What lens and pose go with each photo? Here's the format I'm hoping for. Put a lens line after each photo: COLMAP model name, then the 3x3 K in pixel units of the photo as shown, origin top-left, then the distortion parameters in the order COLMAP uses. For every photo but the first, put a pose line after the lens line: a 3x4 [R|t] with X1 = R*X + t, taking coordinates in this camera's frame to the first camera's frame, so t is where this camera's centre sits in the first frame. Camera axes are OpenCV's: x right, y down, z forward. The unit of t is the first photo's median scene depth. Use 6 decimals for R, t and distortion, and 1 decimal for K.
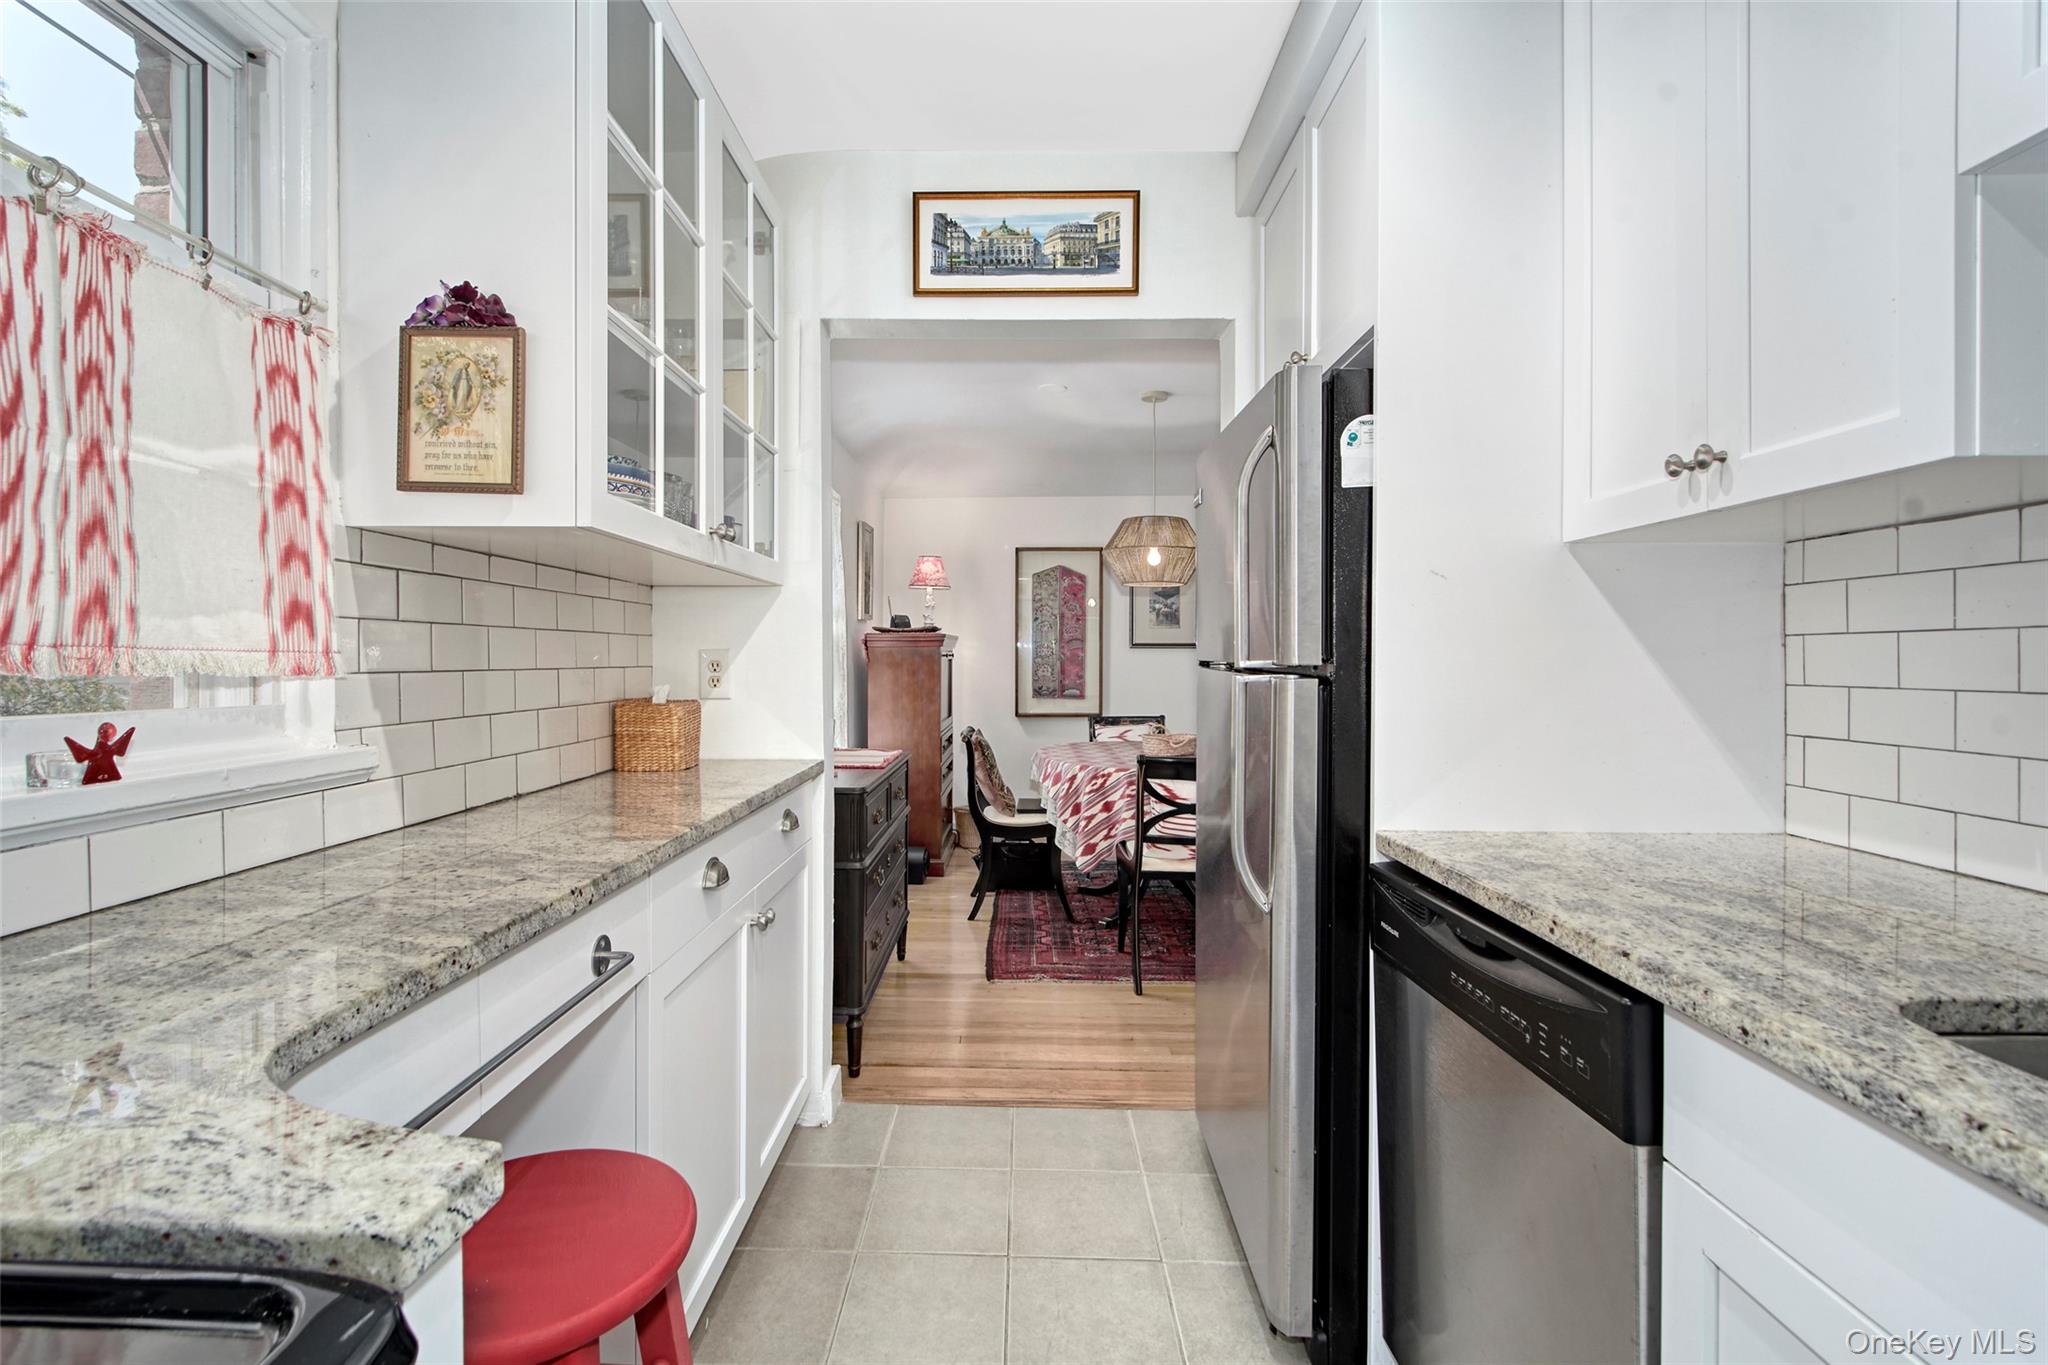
lens RADIAL K [[926.1, 0, 972.2], [0, 926.1, 681.2], [0, 0, 1]] dist [0.009080, -0.004714]
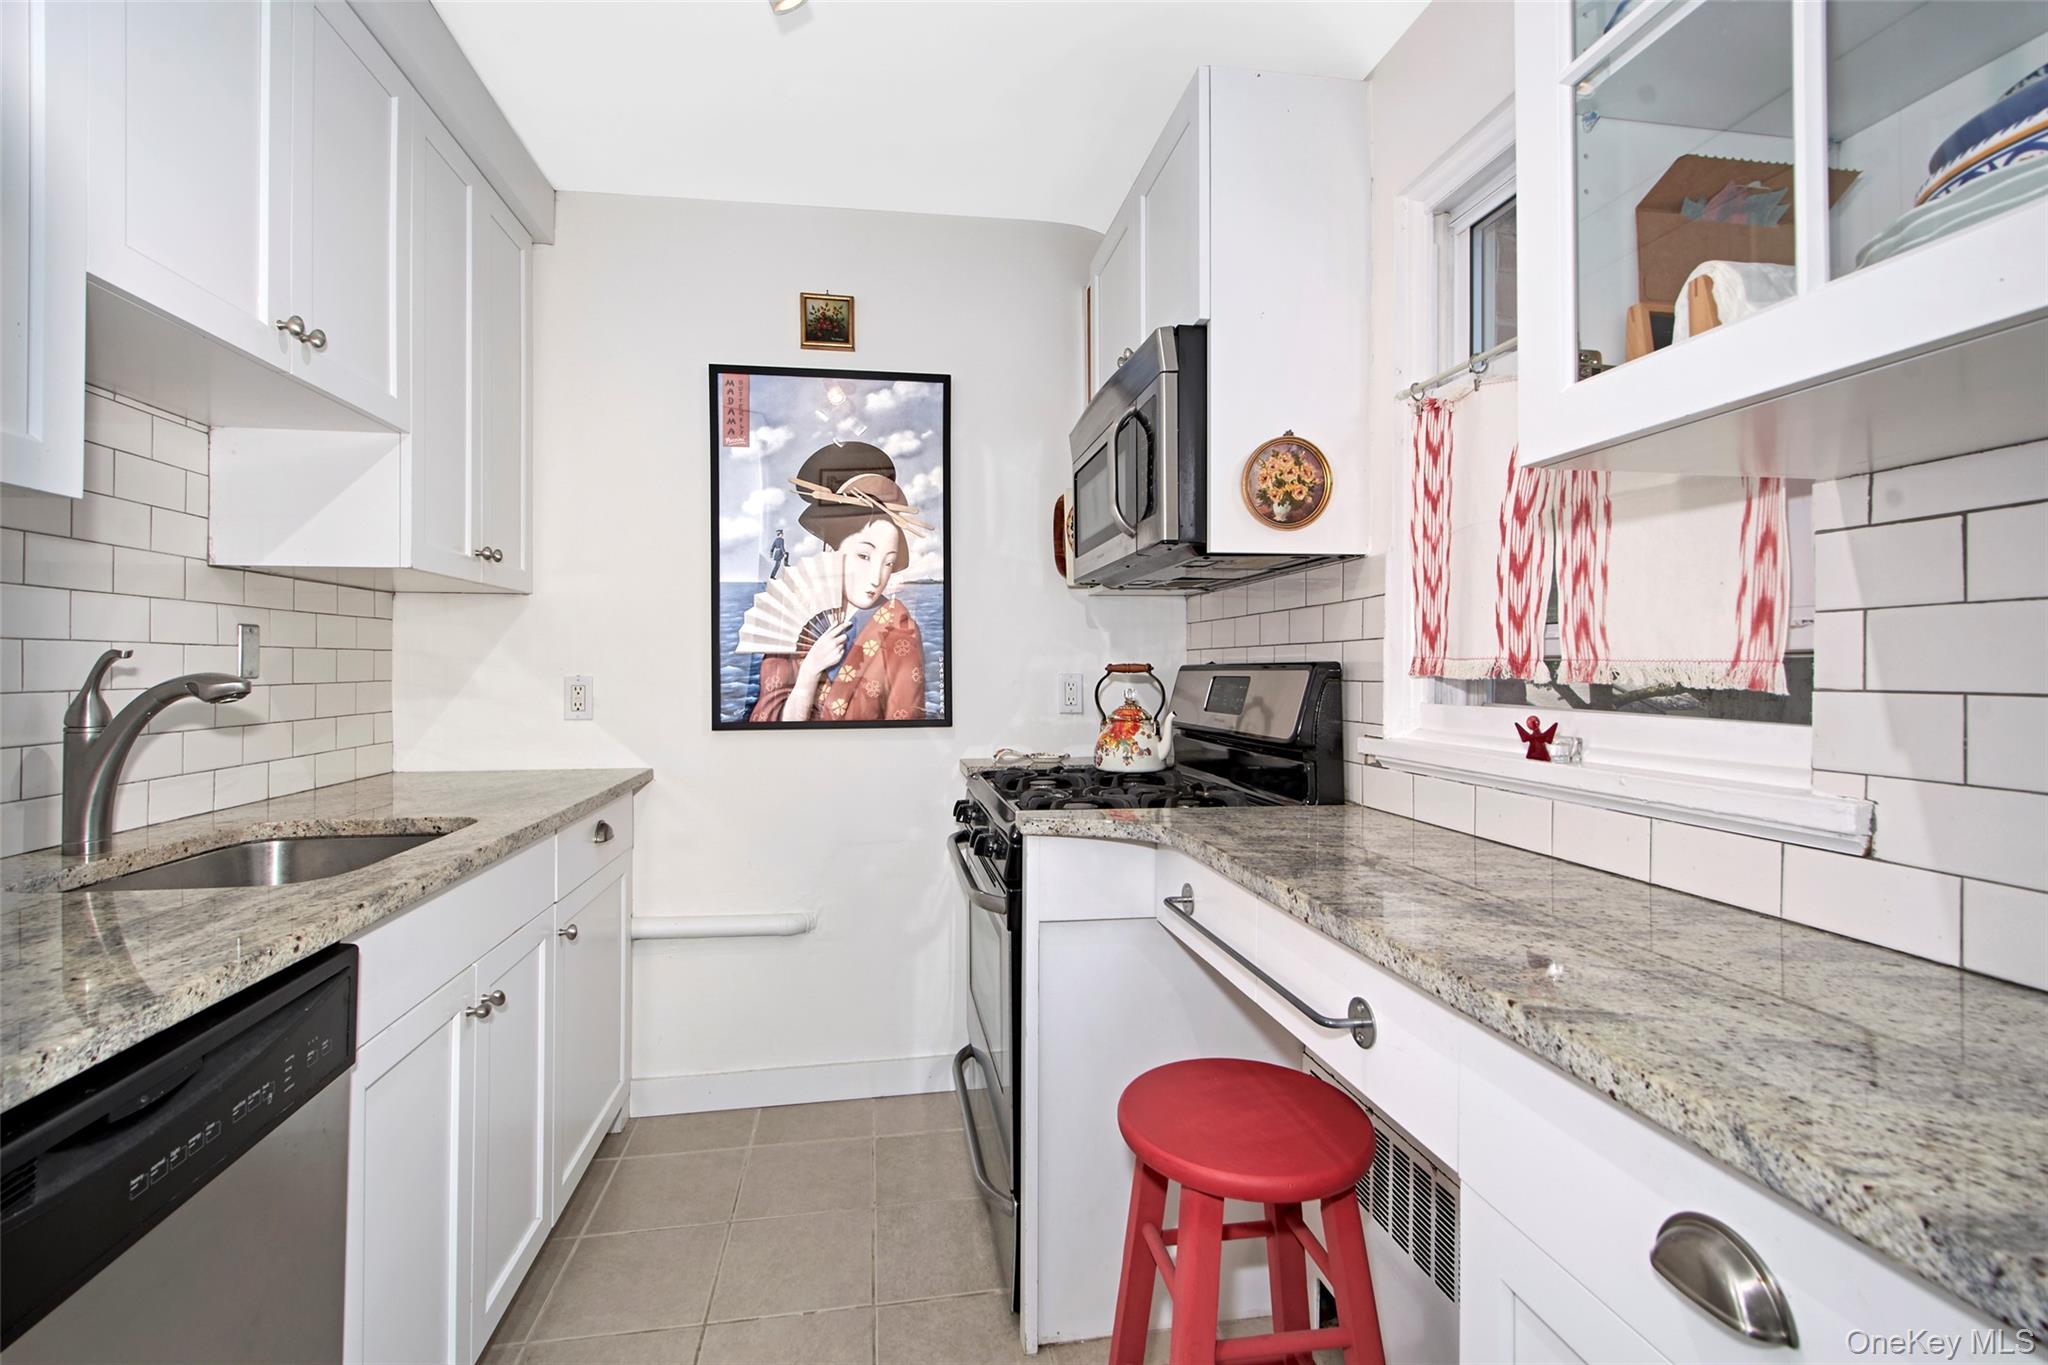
lens RADIAL K [[991.3, 0, 1010.2], [0, 991.3, 672.9], [0, 0, 1]] dist [-0.009234, -0.000650]
pose [[-0.981555, -0.003441, -0.191147, 0.102124], [-0.008385, 0.999651, 0.025063, -0.048117], [0.190994, 0.026204, -0.981241, 2.209260]]
